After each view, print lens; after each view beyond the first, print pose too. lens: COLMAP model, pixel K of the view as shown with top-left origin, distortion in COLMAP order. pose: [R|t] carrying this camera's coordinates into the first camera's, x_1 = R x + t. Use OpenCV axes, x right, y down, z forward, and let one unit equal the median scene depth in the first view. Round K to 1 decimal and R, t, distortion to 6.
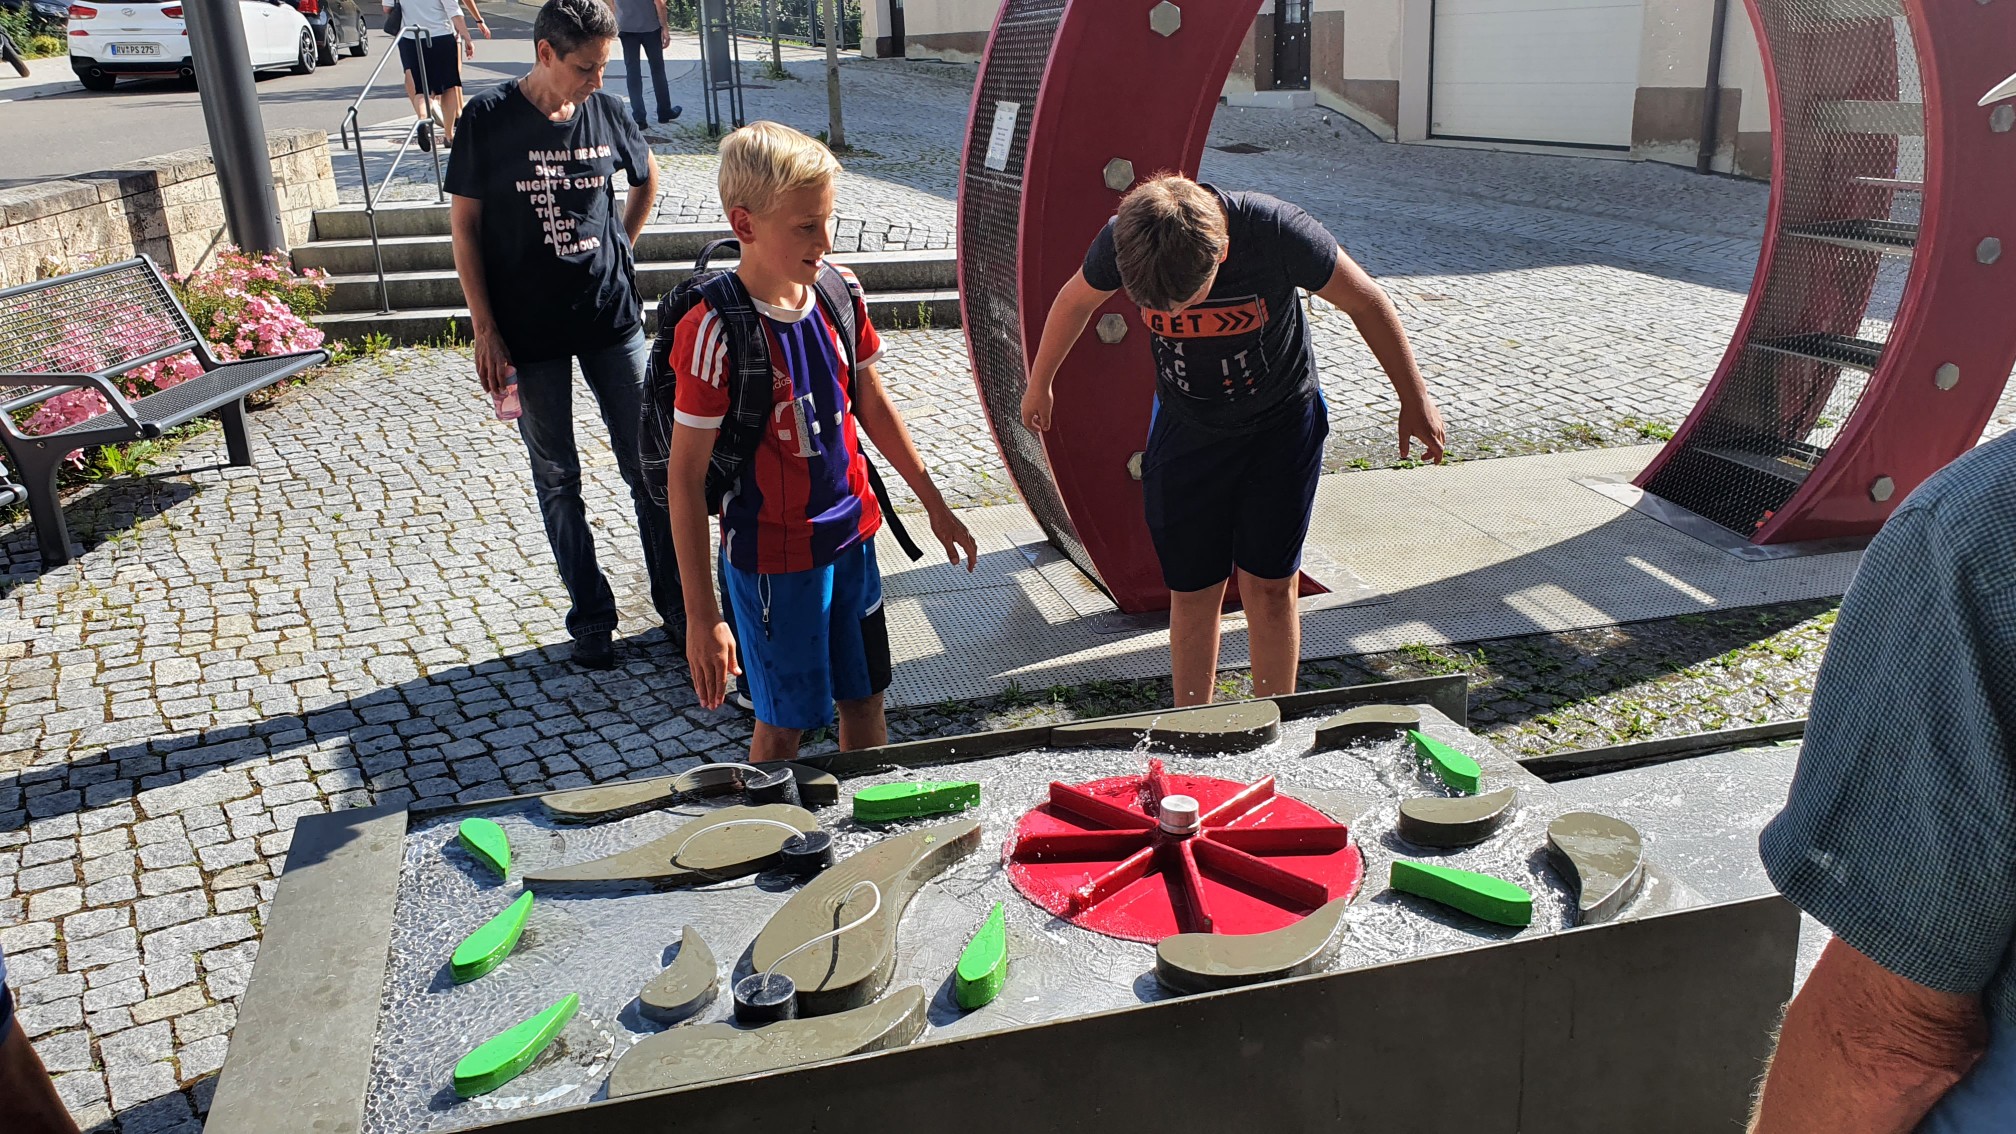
lens RADIAL K [[1591.2, 0, 1027.6], [0, 1591.2, 569.6], [0, 0, 1]] dist [0.032218, -0.005732]
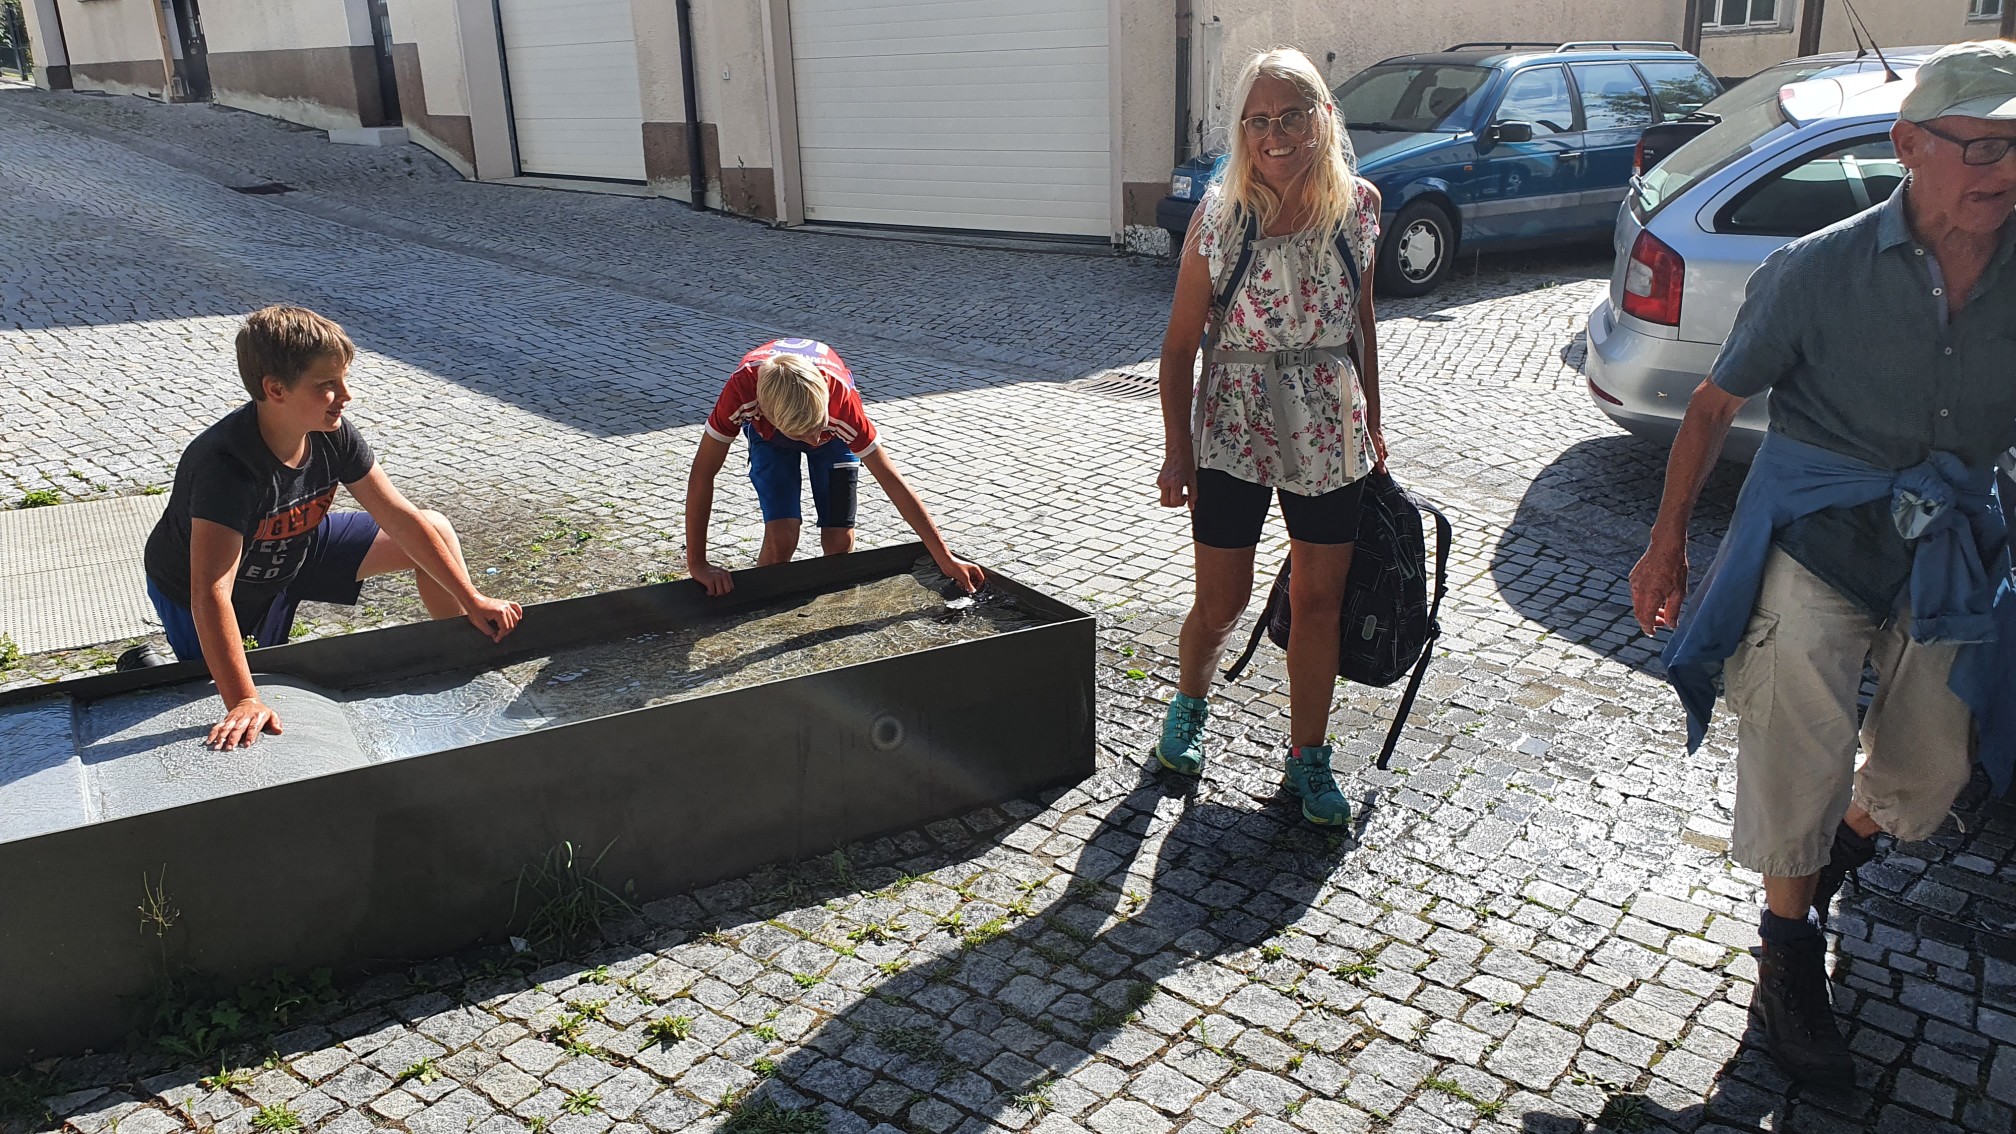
lens RADIAL K [[1615.4, 0, 1008.0], [0, 1615.4, 567.0], [0, 0, 1]] dist [0.027919, 0.008404]
pose [[0.968819, -0.070316, 0.237583, 0.358637], [0.076999, 0.996851, -0.018954, 0.002103], [-0.235502, 0.036656, 0.971182, 0.008583]]
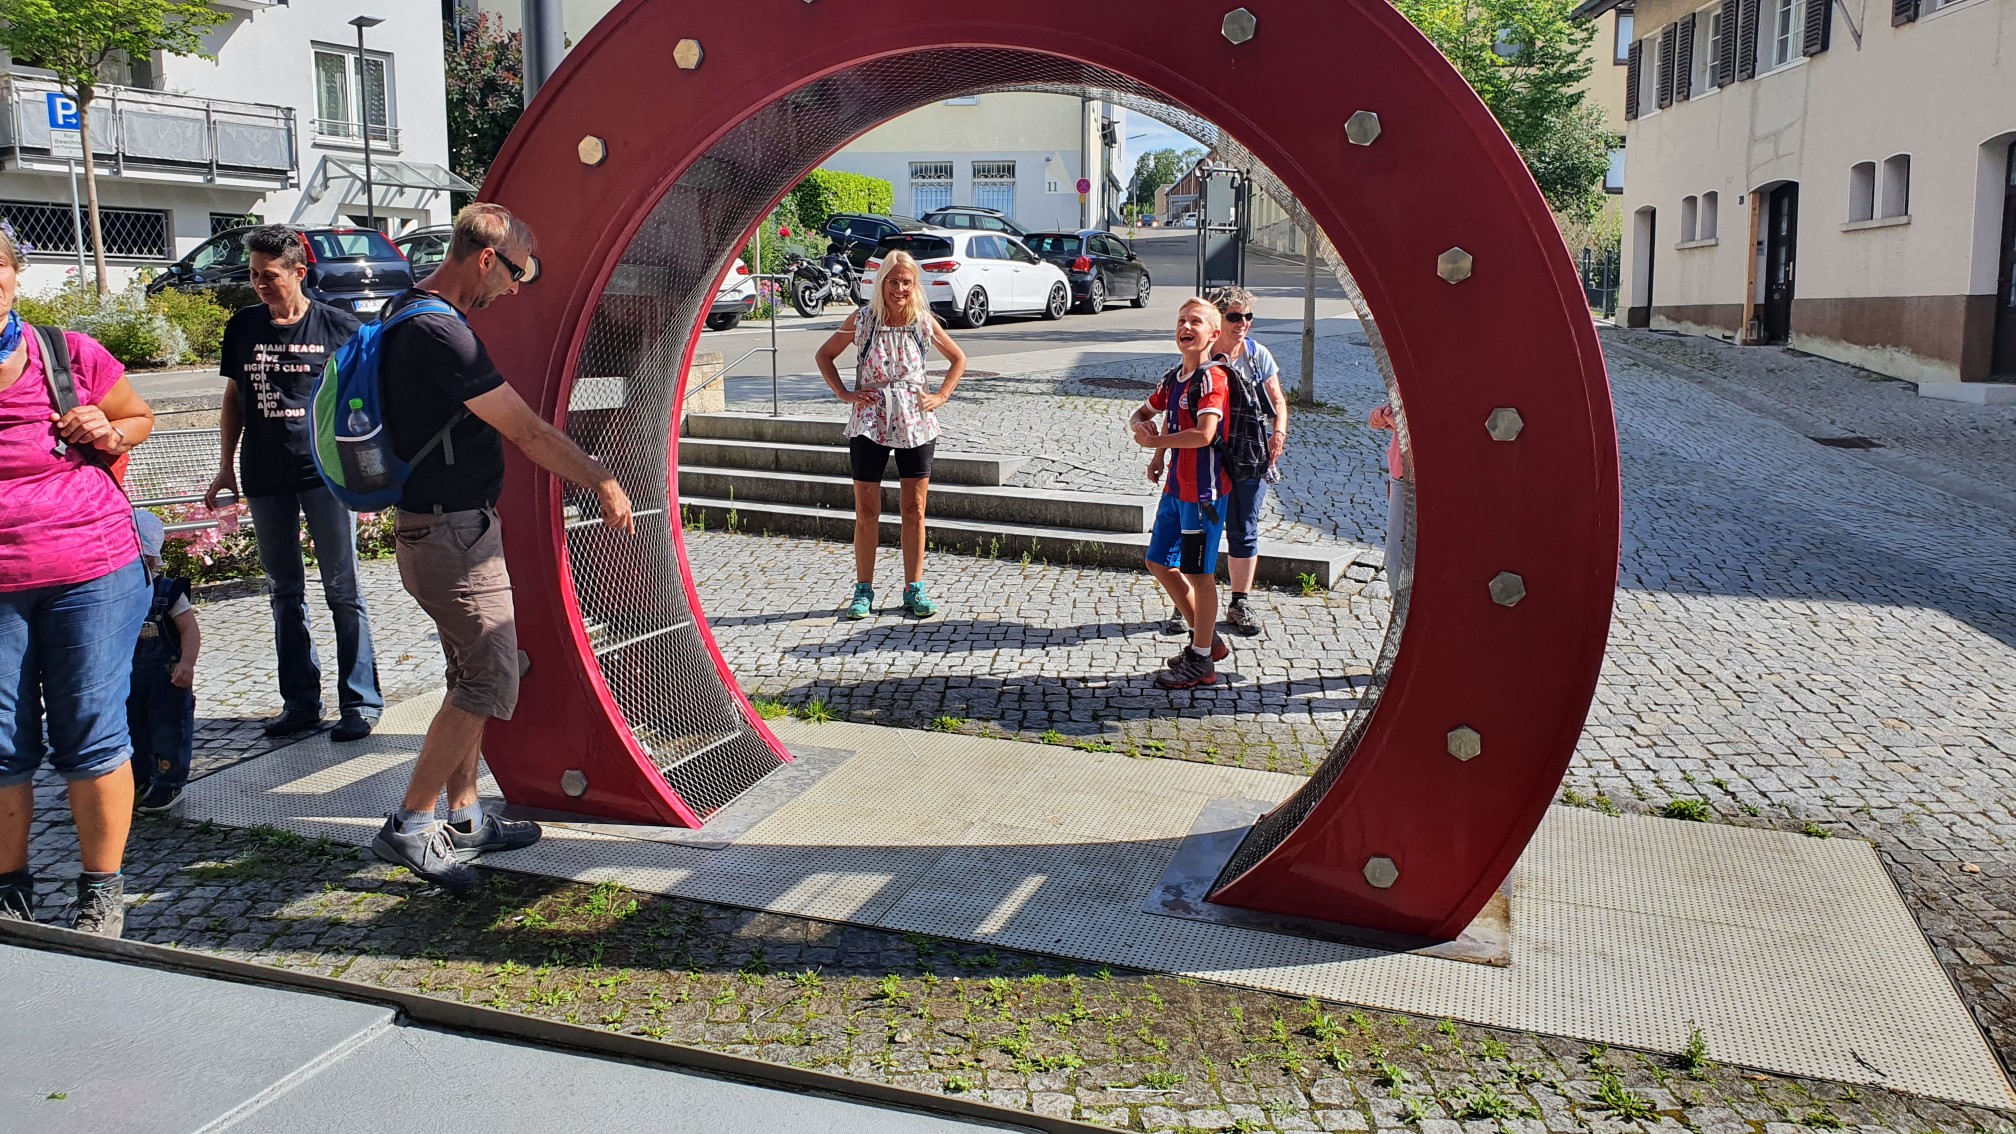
lens RADIAL K [[1591.2, 0, 1027.6], [0, 1591.2, 569.6], [0, 0, 1]] dist [0.032218, -0.005732]
pose [[0.828887, 0.127896, -0.544600, 0.284979], [-0.211251, 0.972995, -0.093025, -0.029965], [0.517995, 0.192155, 0.833521, 0.088786]]
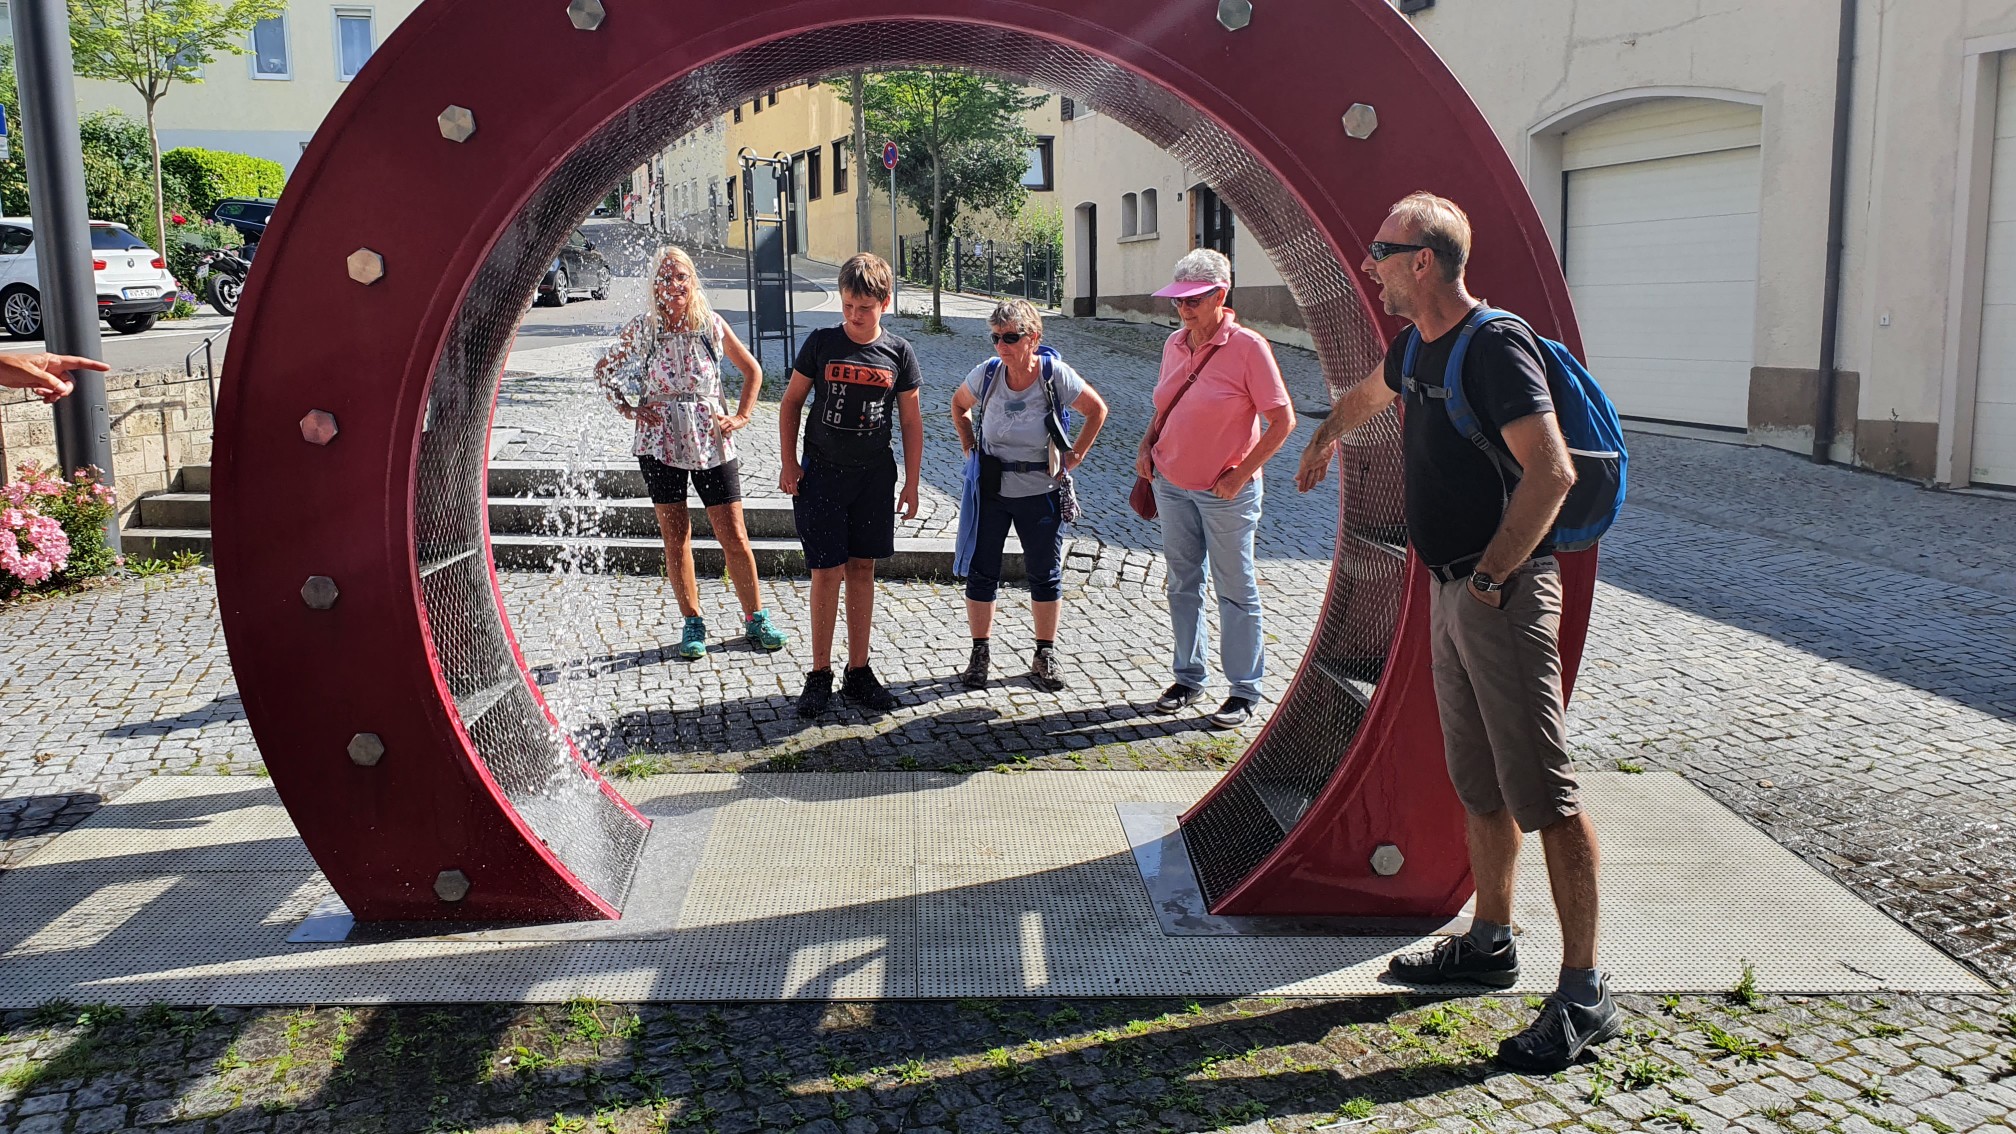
lens RADIAL K [[1564.3, 0, 1007.7], [0, 1564.3, 607.6], [0, 0, 1]] dist [0.045134, -0.000997]
pose [[0.974745, 0.067926, -0.212741, 0.177495], [-0.094738, 0.988427, -0.118481, -0.022060], [0.202231, 0.135643, 0.969899, 0.071718]]
